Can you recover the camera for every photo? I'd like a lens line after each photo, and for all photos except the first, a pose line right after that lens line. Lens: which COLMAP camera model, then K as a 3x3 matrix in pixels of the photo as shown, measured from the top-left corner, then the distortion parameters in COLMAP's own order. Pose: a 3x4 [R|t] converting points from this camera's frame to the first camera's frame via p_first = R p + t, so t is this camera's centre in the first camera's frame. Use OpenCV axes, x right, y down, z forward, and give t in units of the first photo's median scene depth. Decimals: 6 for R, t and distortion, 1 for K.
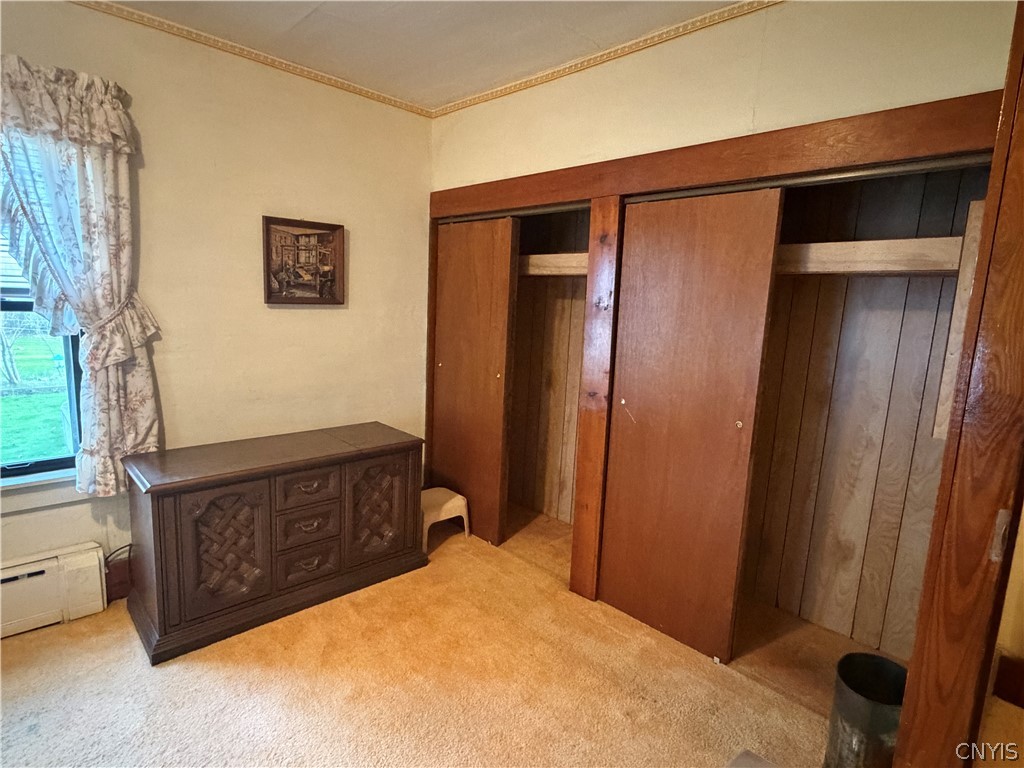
lens RADIAL K [[537.7, 0, 510.7], [0, 537.7, 385.4], [0, 0, 1]] dist [0.007220, -0.000357]
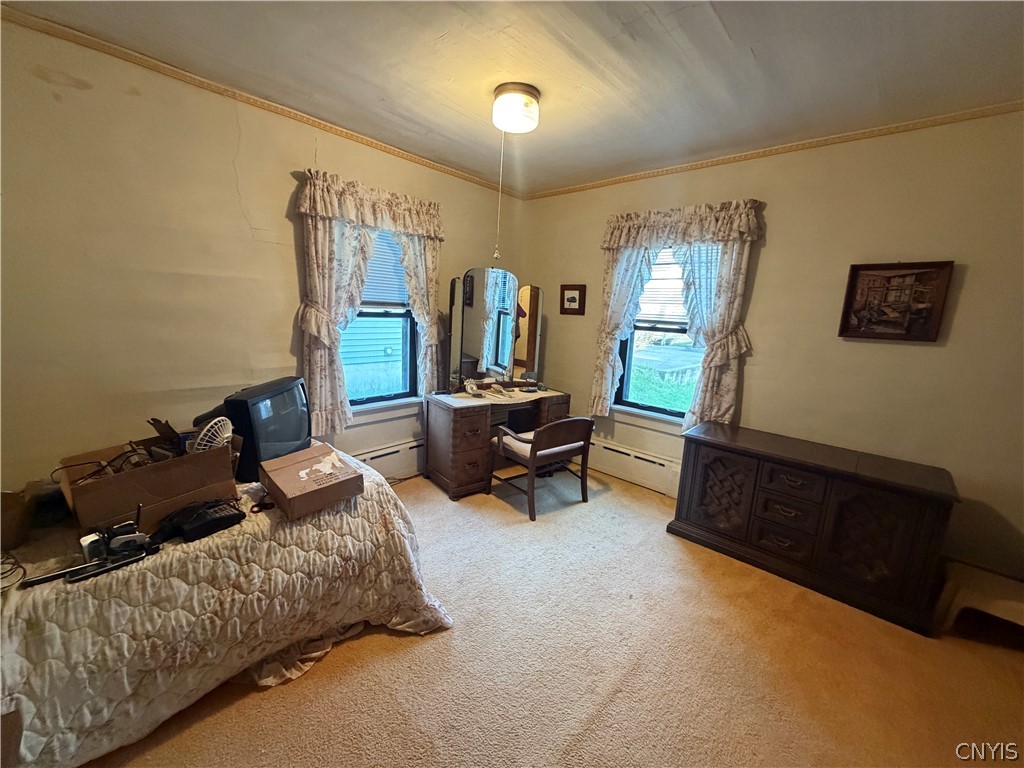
lens RADIAL K [[411.4, 0, 510.1], [0, 411.4, 380.6], [0, 0, 1]] dist [-0.003158, -0.000260]
pose [[0.072974, 0.142634, -0.987082, 0.496126], [-0.194790, 0.972698, 0.126154, -0.032371], [0.978127, 0.183068, 0.098765, 0.234869]]
